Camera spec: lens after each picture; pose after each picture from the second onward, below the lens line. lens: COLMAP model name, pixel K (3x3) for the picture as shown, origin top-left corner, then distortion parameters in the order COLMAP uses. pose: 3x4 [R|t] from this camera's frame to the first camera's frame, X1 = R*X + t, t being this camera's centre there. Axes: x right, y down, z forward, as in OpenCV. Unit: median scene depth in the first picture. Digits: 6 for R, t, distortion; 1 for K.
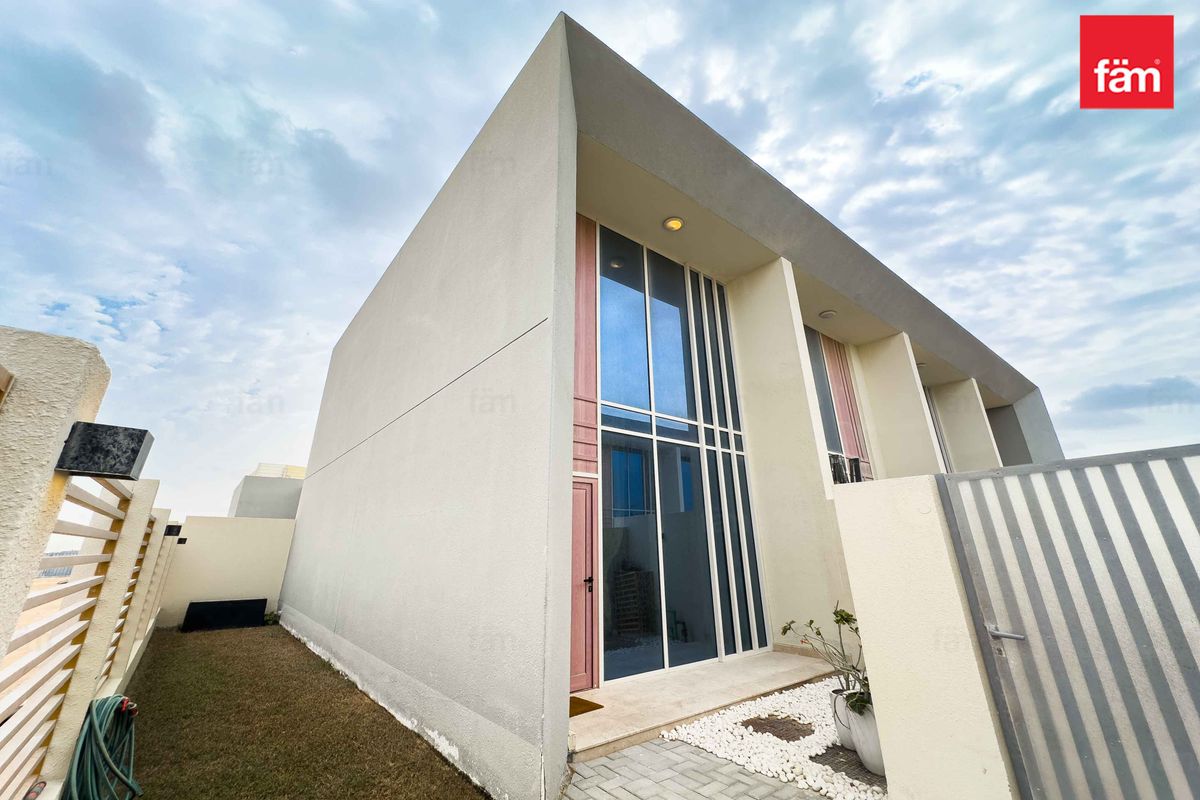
lens RADIAL K [[453.0, 0, 605.2], [0, 453.0, 388.6], [0, 0, 1]] dist [-0.002306, 0.000106]
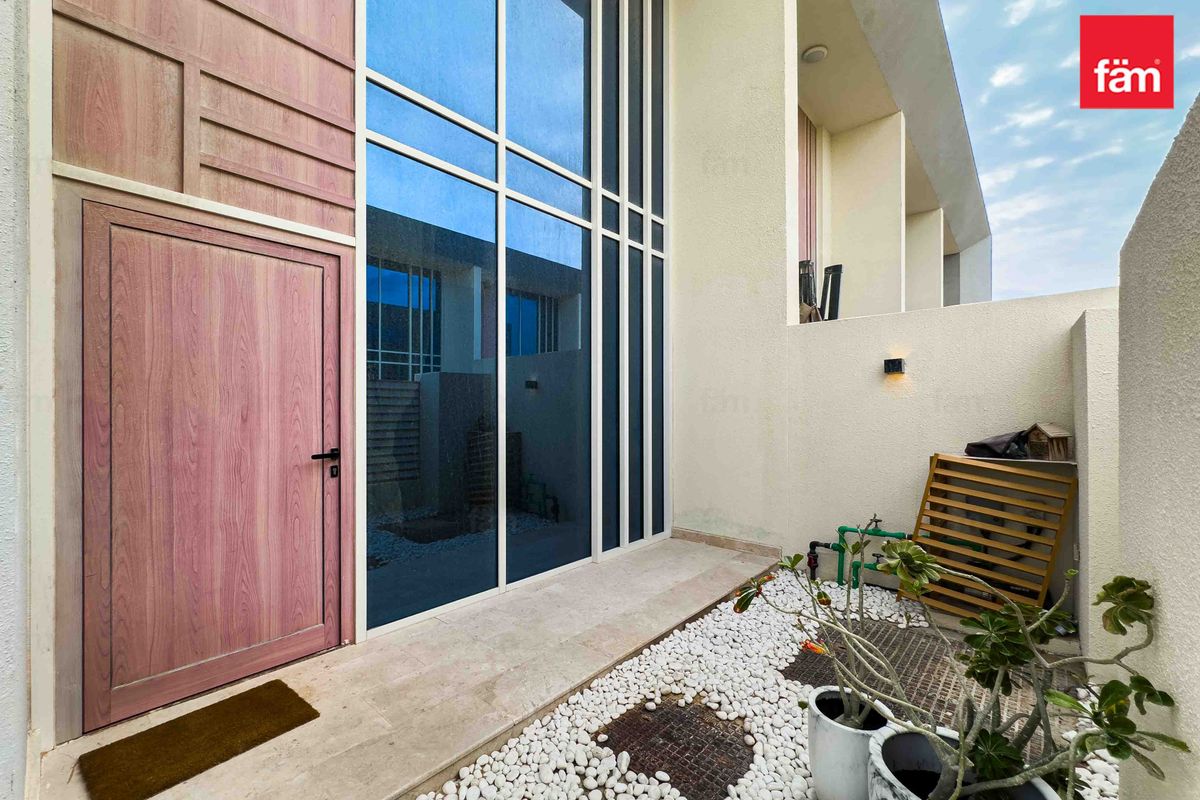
lens RADIAL K [[489.8, 0, 598.9], [0, 489.8, 402.2], [0, 0, 1]] dist [-0.002065, 0.000017]
pose [[0.982053, 0.016951, 0.187839, 0.120640], [-0.078734, 0.941863, 0.326642, 0.149127], [-0.171382, -0.335569, 0.926295, 0.408883]]
